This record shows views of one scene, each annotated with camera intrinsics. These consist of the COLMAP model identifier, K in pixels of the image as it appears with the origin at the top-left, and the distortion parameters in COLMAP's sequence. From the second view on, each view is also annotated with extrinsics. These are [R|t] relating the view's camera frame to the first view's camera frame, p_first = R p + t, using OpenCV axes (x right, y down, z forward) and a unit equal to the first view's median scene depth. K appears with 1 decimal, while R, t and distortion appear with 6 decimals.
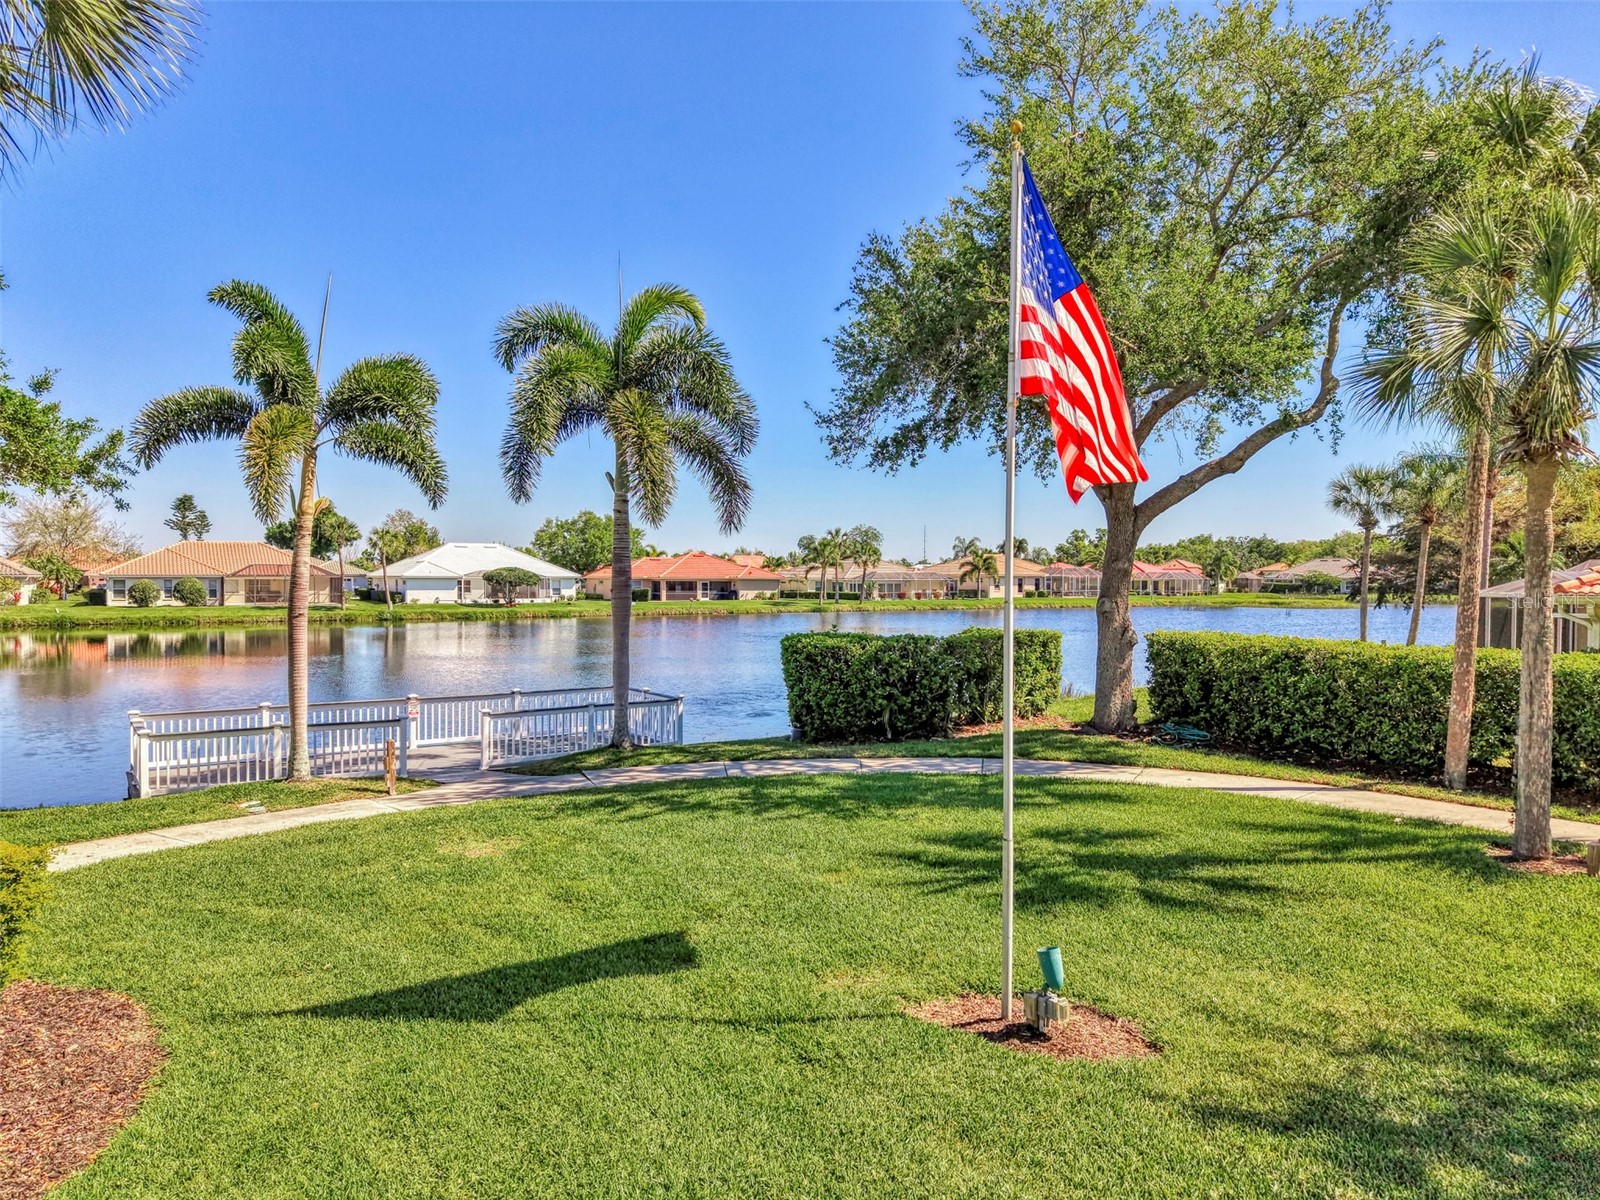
lens RADIAL K [[1088.7, 0, 805.1], [0, 1088.7, 600.0], [0, 0, 1]] dist [0.013445, -0.006102]
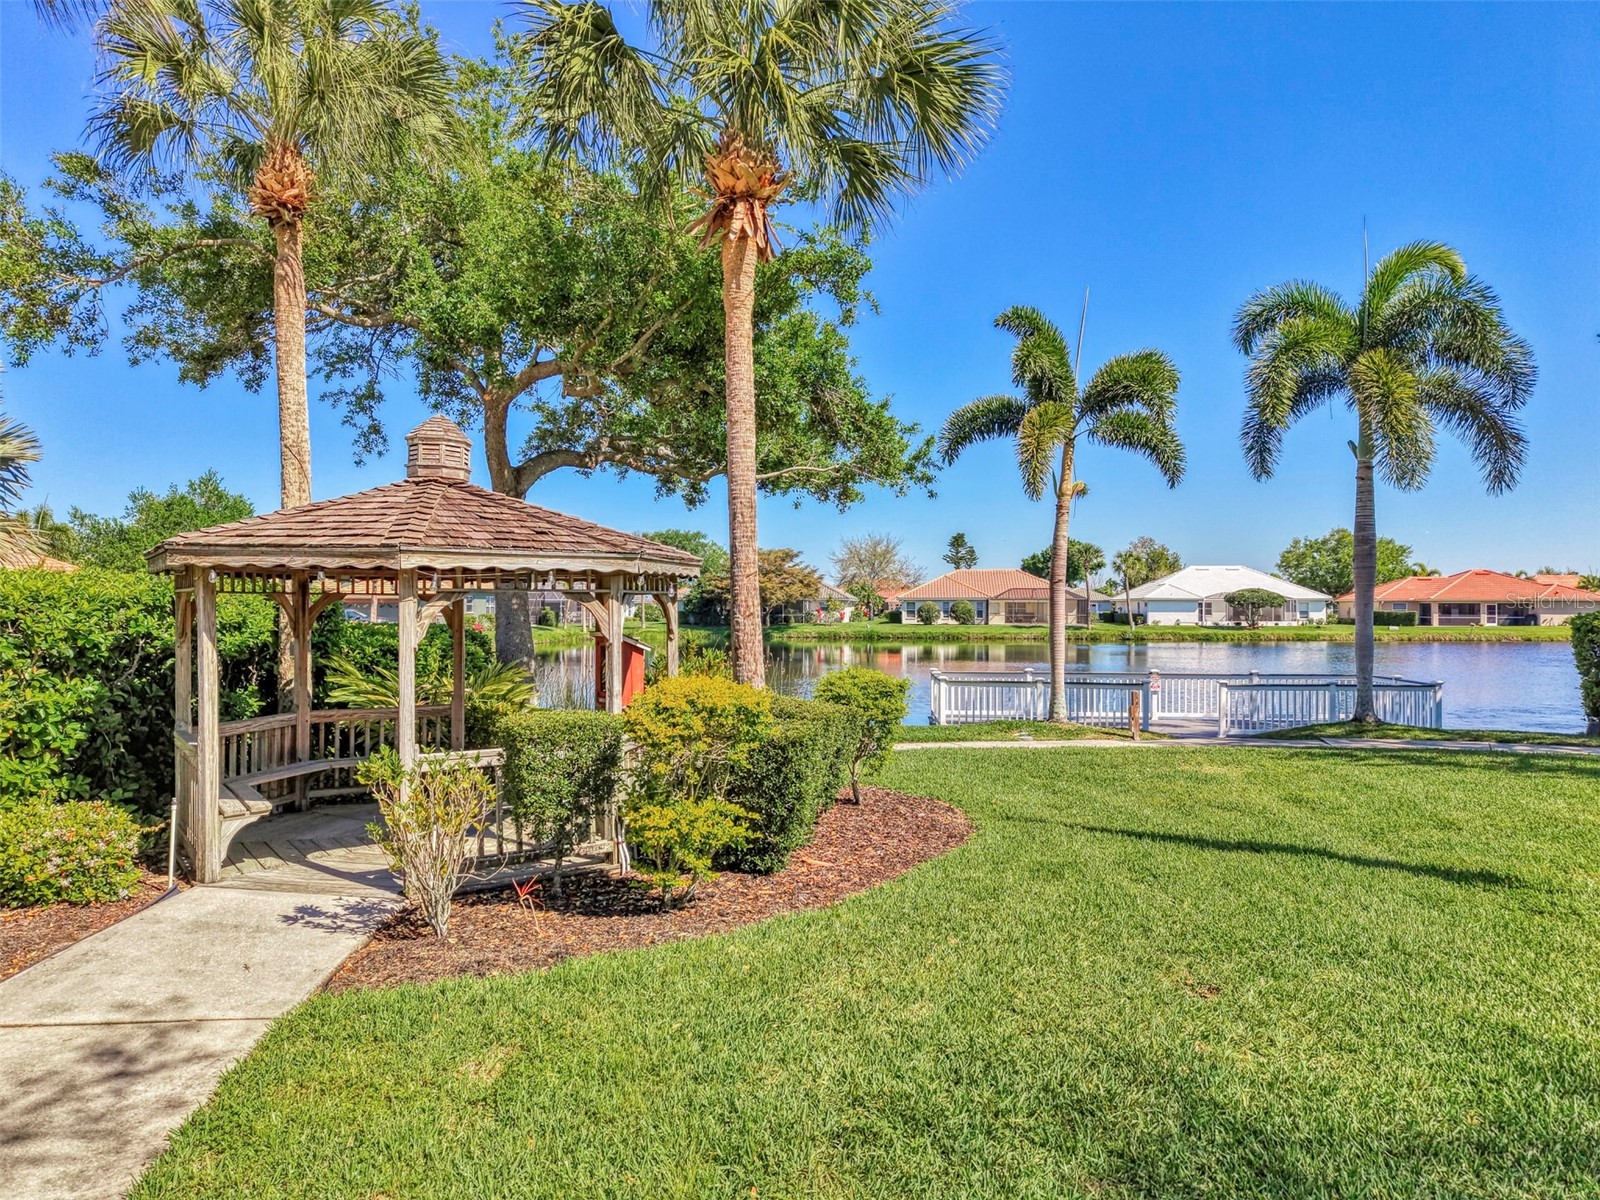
lens RADIAL K [[1088.7, 0, 797.8], [0, 1088.7, 611.2], [0, 0, 1]] dist [0.013445, -0.006102]
pose [[0.789786, -0.000421, -0.613383, 0.005866], [-0.011472, 0.999815, -0.015457, 0.011174], [0.613275, 0.019244, 0.789635, -0.016893]]
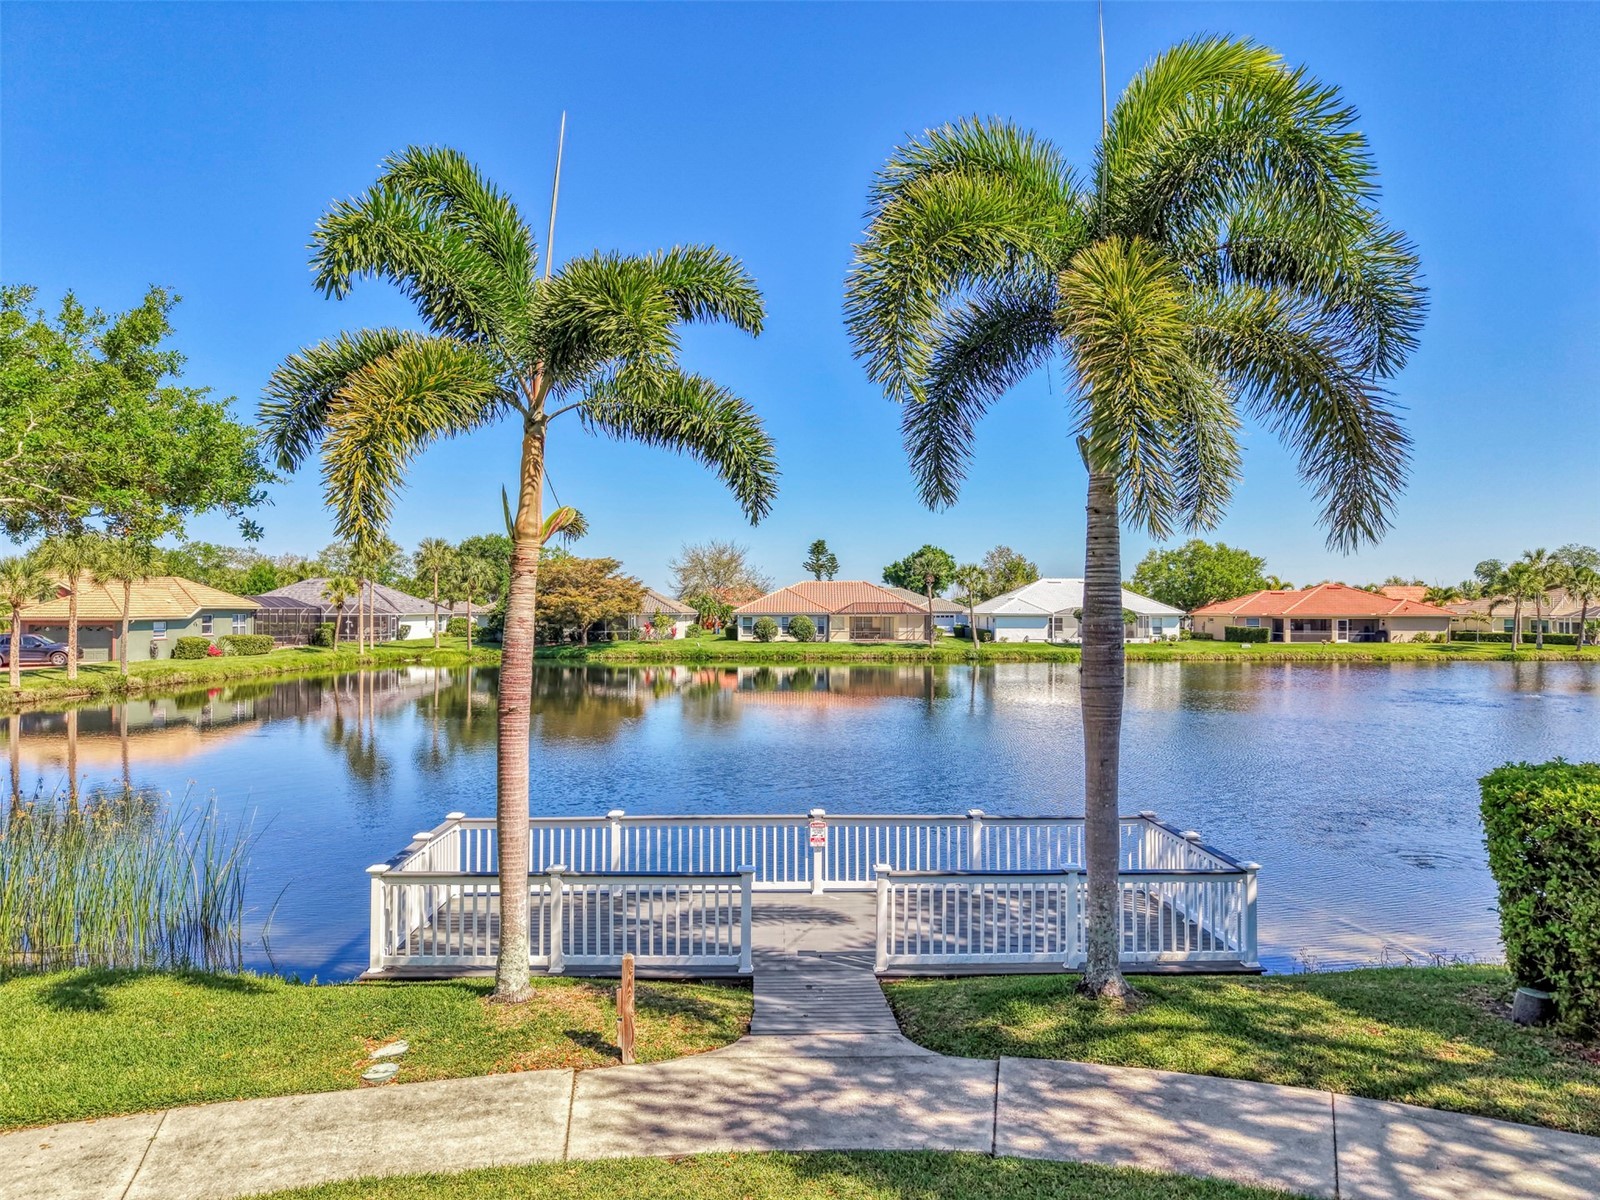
lens RADIAL K [[1088.7, 0, 788.9], [0, 1088.7, 607.1], [0, 0, 1]] dist [0.013445, -0.006102]
pose [[0.844717, -0.003746, -0.535200, -0.004703], [-0.009589, 0.999709, -0.022131, -0.004890], [0.535127, 0.023826, 0.844436, 0.096722]]
